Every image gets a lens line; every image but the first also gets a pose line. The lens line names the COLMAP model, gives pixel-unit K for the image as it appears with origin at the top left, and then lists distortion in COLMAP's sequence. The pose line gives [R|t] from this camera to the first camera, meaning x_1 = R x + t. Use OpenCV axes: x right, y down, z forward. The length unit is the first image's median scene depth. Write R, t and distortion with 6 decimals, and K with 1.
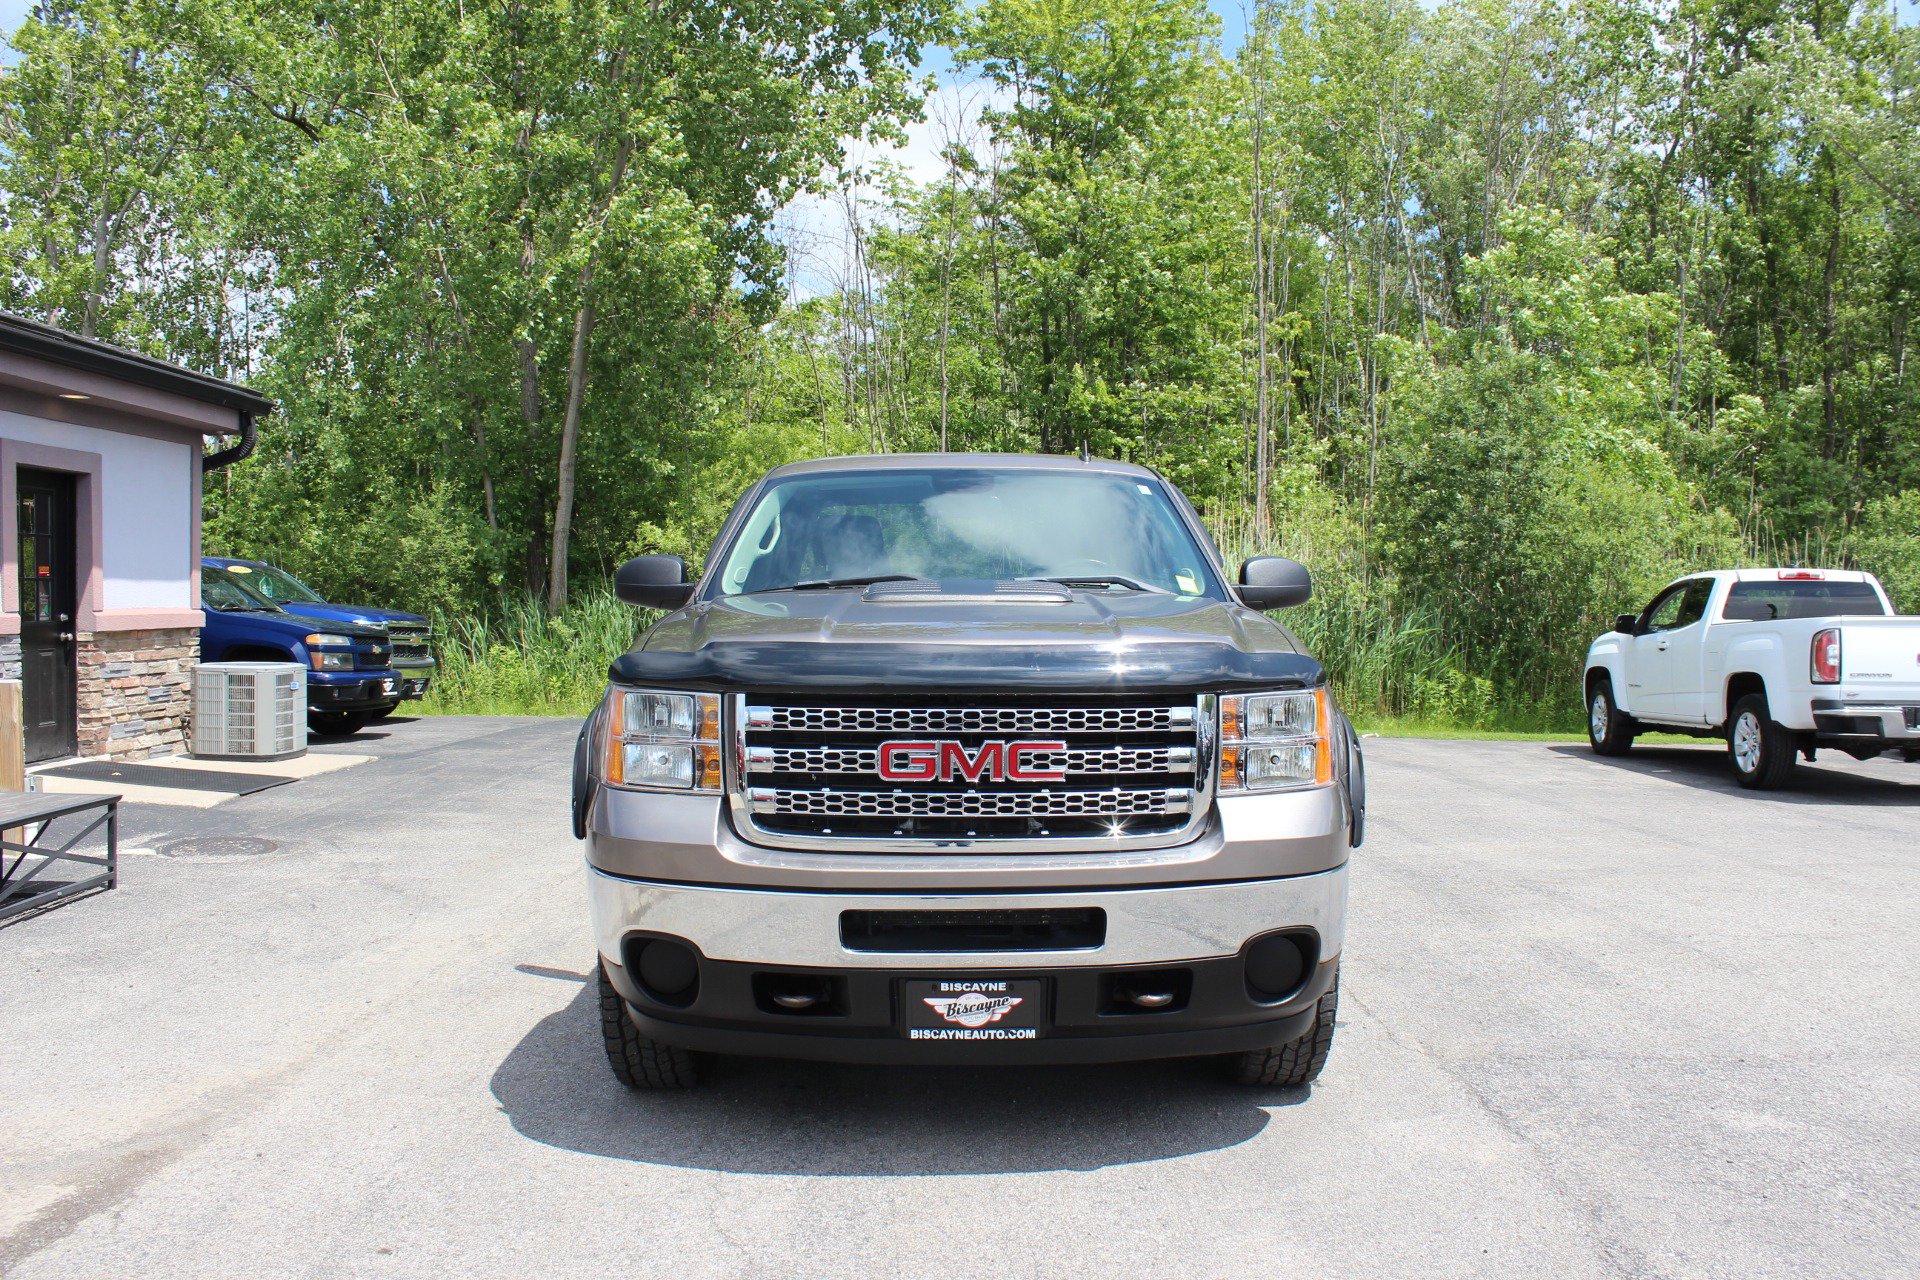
lens RADIAL K [[1603.5, 0, 982.2], [0, 1603.5, 633.3], [0, 0, 1]] dist [-0.165598, 0.151730]
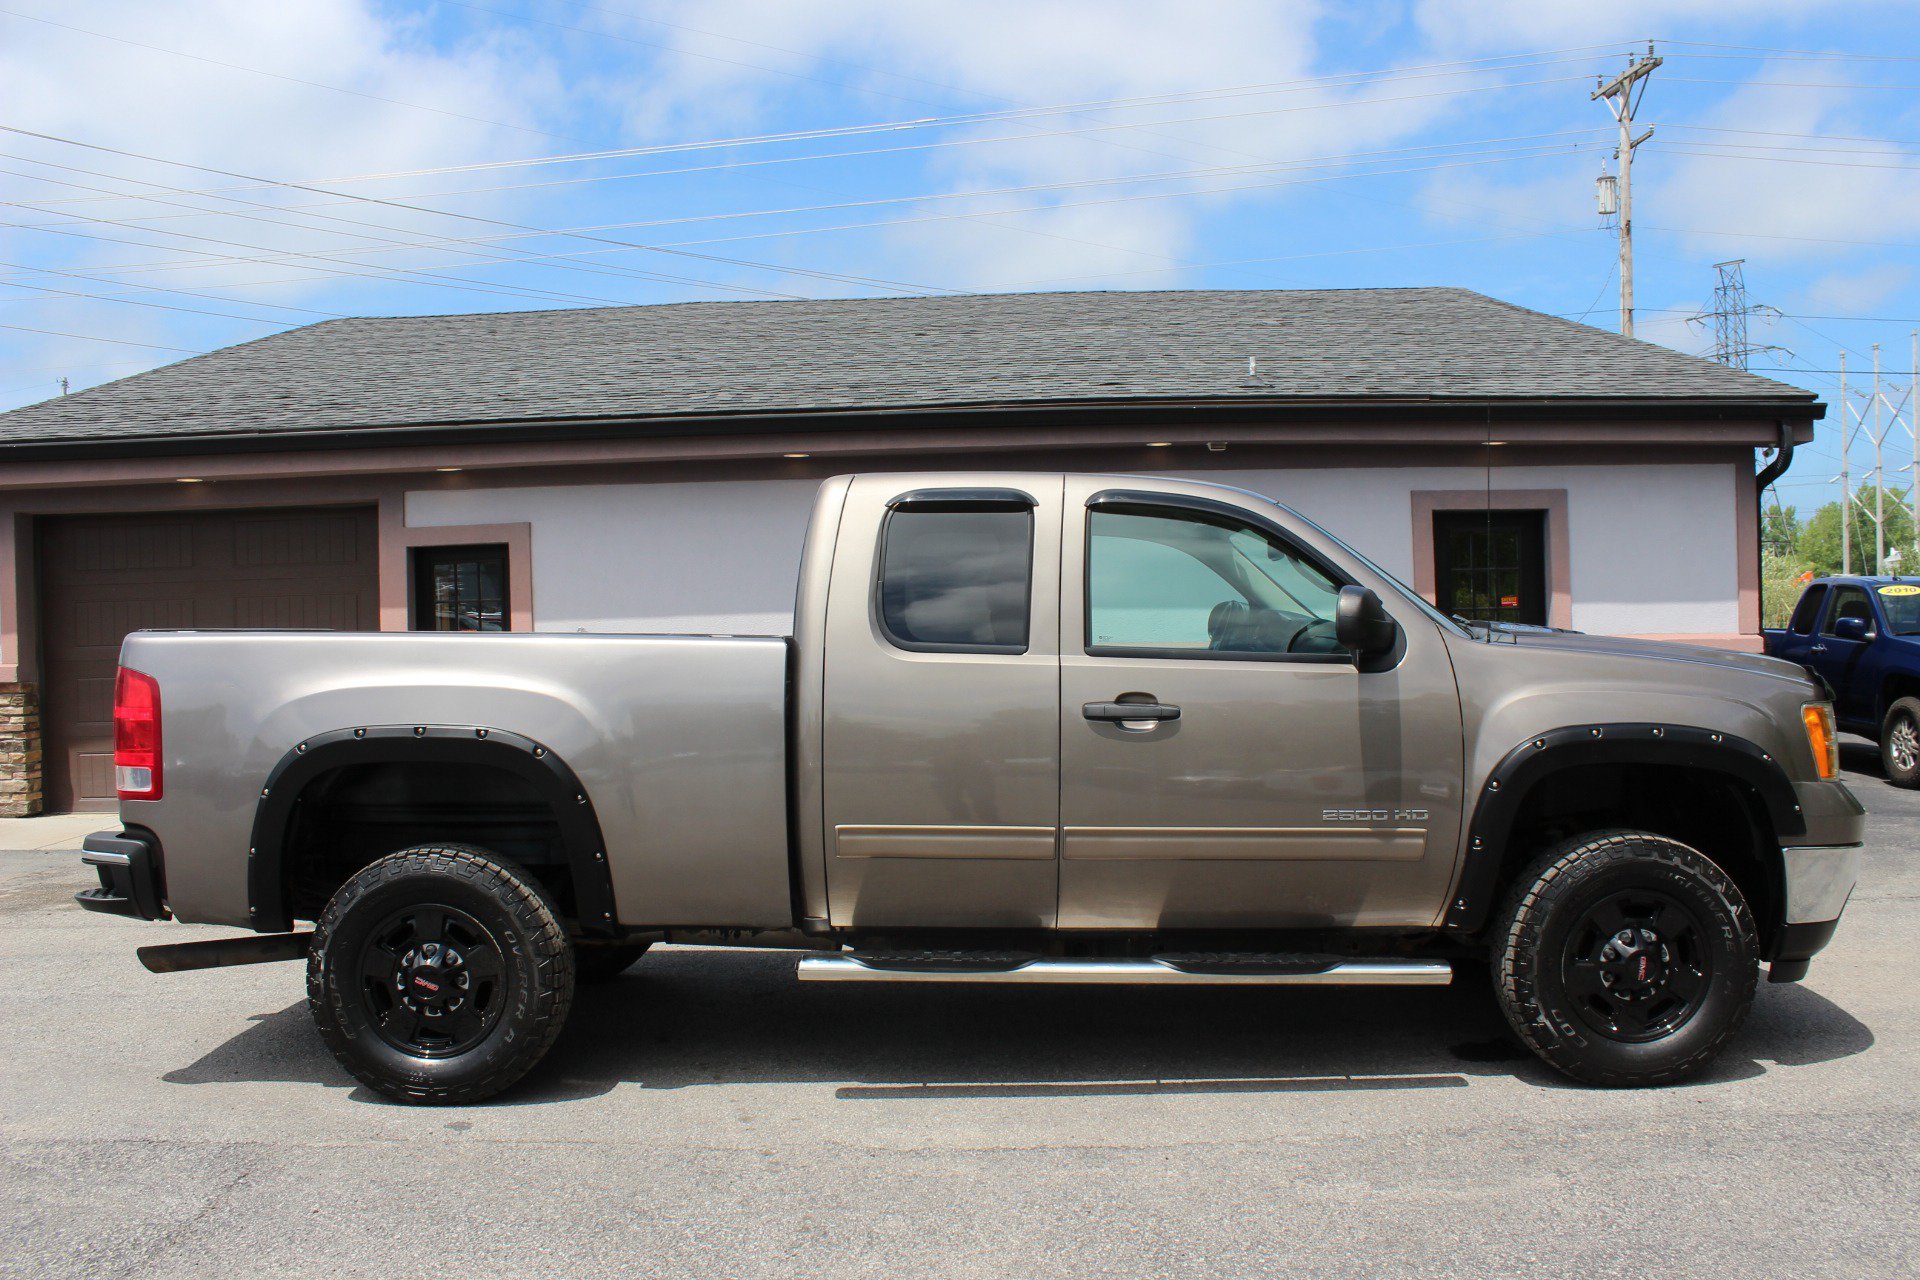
lens RADIAL K [[1603.5, 0, 984.3], [0, 1603.5, 640.3], [0, 0, 1]] dist [-0.165598, 0.151730]
pose [[0.006807, 0.003174, -0.999972, 0.479284], [-0.006078, 0.999977, 0.003133, -0.012888], [0.999958, 0.006056, 0.006826, 0.558961]]
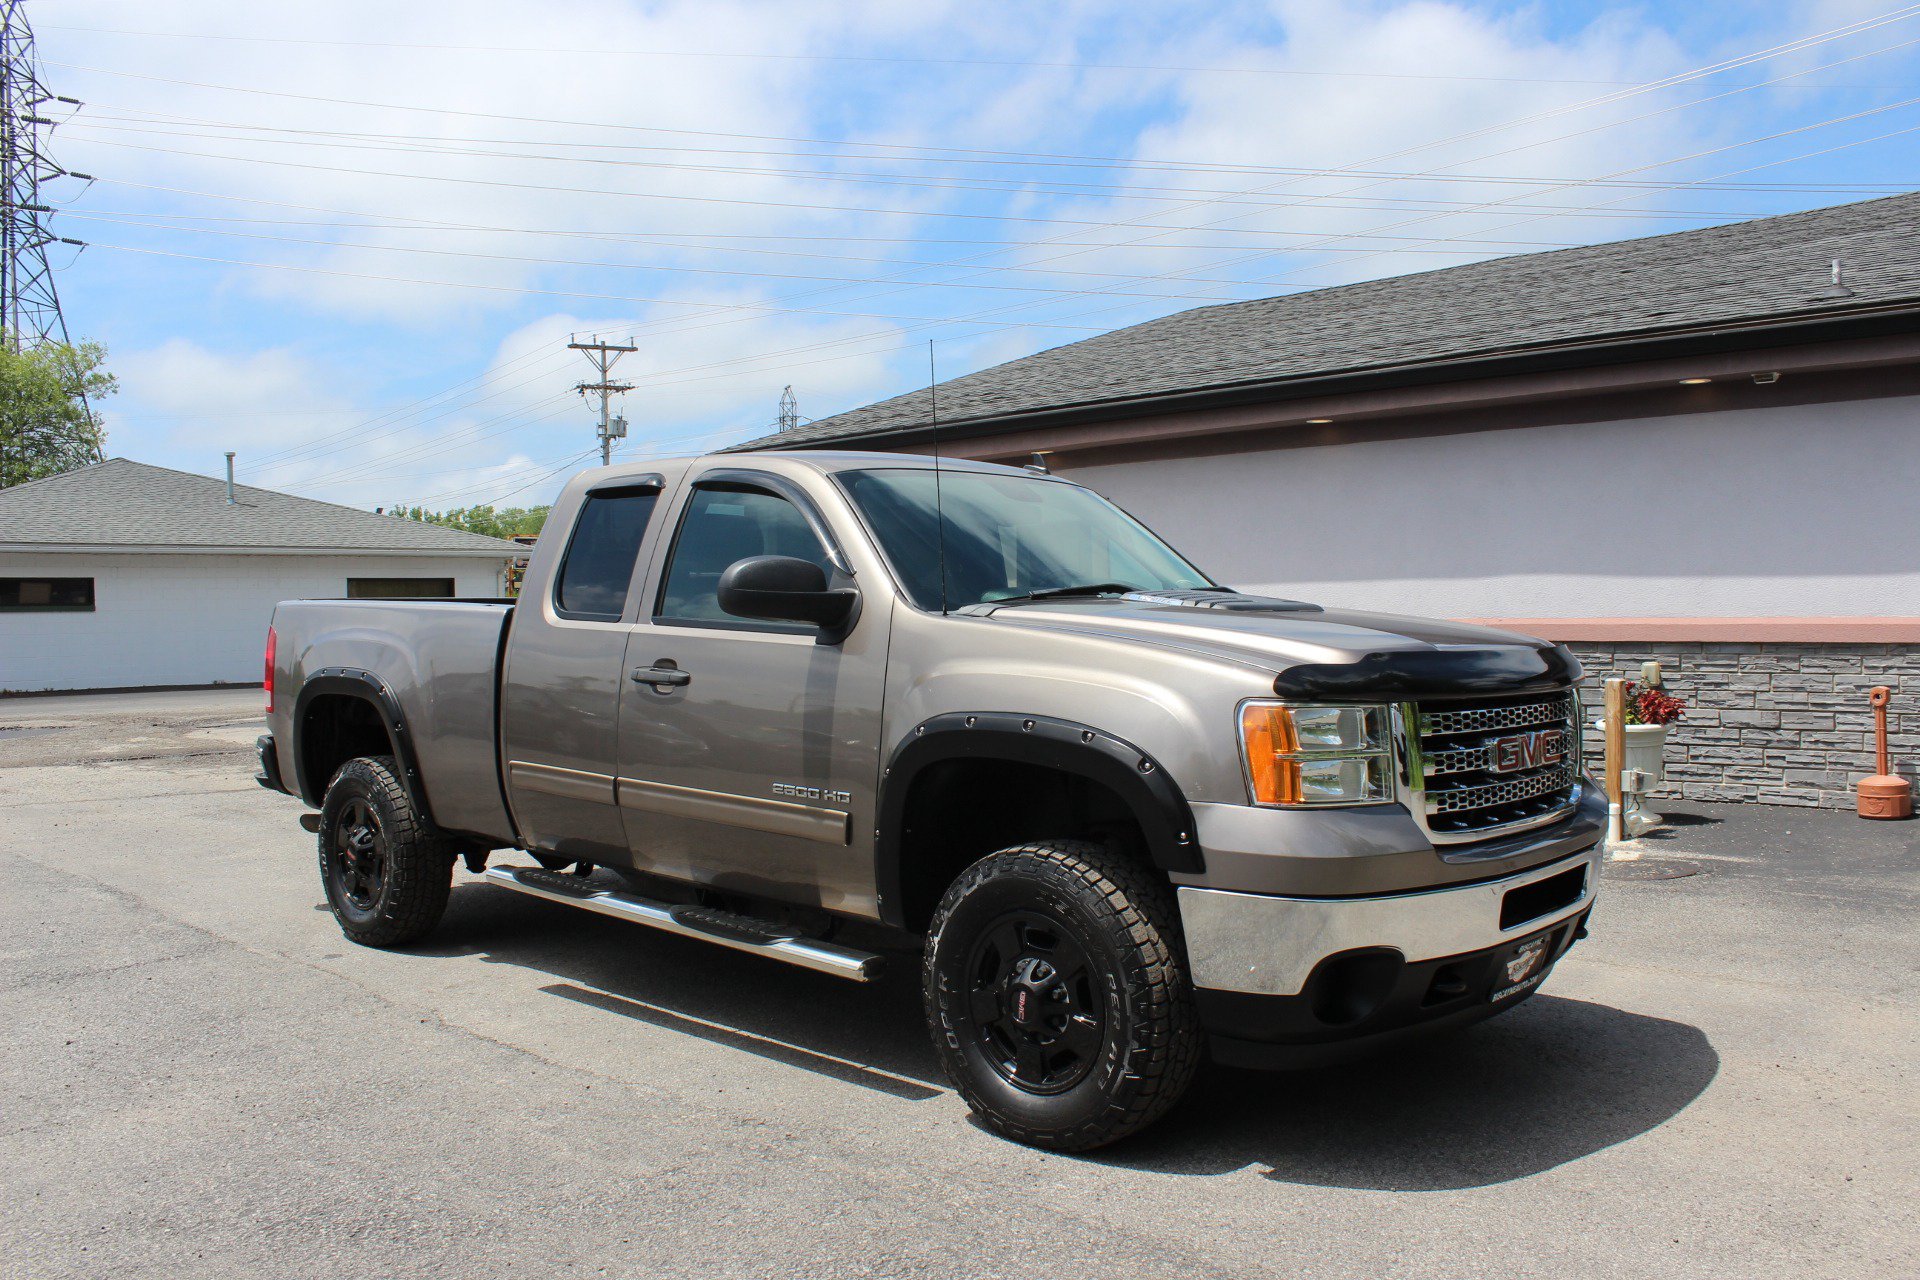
lens RADIAL K [[1603.5, 0, 967.7], [0, 1603.5, 642.4], [0, 0, 1]] dist [-0.165598, 0.151730]
pose [[-0.676723, 0.015937, -0.736065, 0.340510], [-0.009616, 0.999489, 0.030482, -0.017062], [0.736175, 0.027706, -0.676224, 0.949751]]
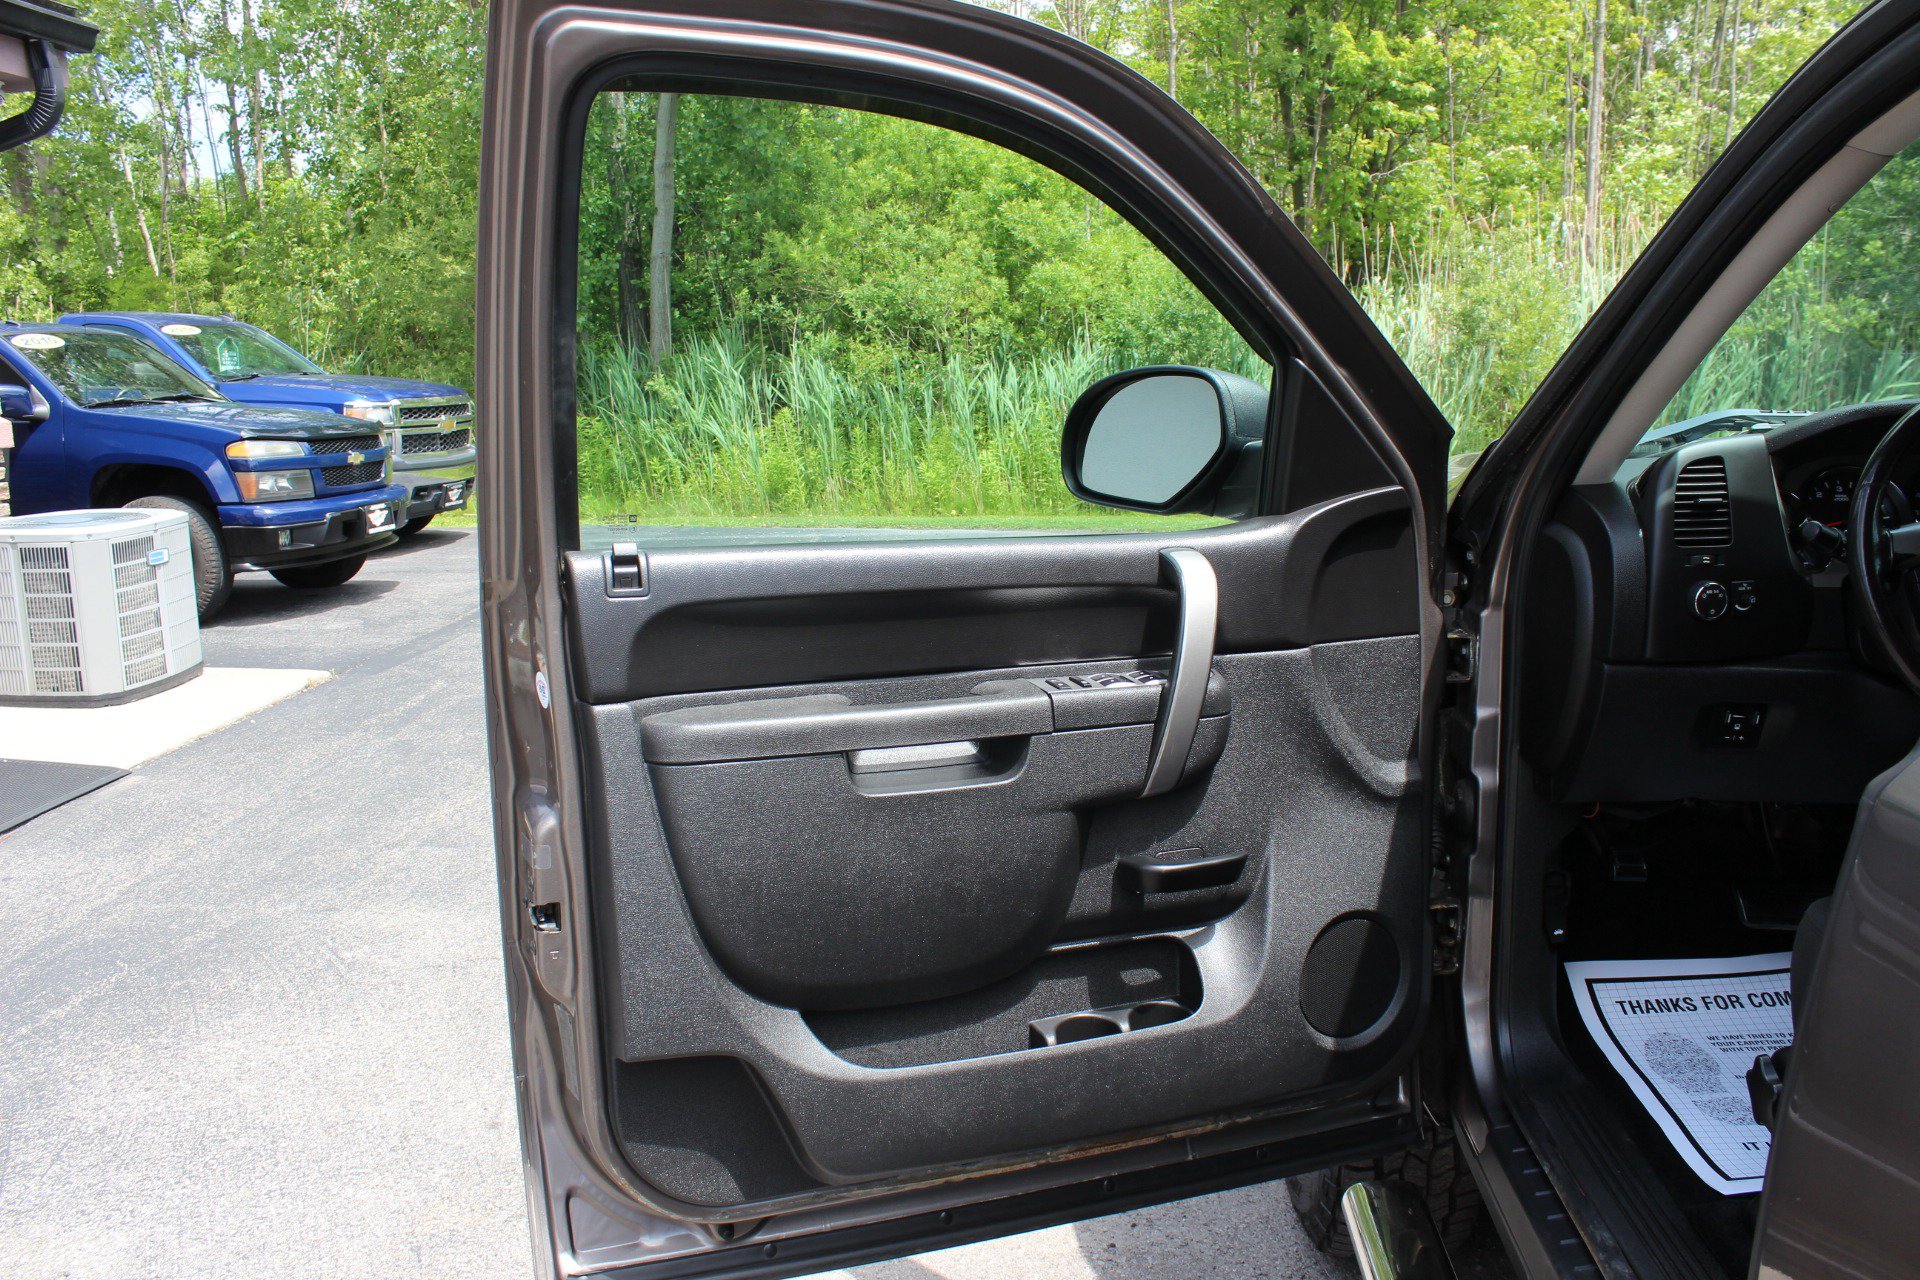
lens RADIAL K [[1603.5, 0, 990.1], [0, 1603.5, 647.5], [0, 0, 1]] dist [-0.165598, 0.151730]
pose [[0.997263, -0.009104, -0.073370, -0.116643], [0.022167, 0.983553, 0.179255, -0.026128], [0.070531, -0.180390, 0.981063, 0.501772]]
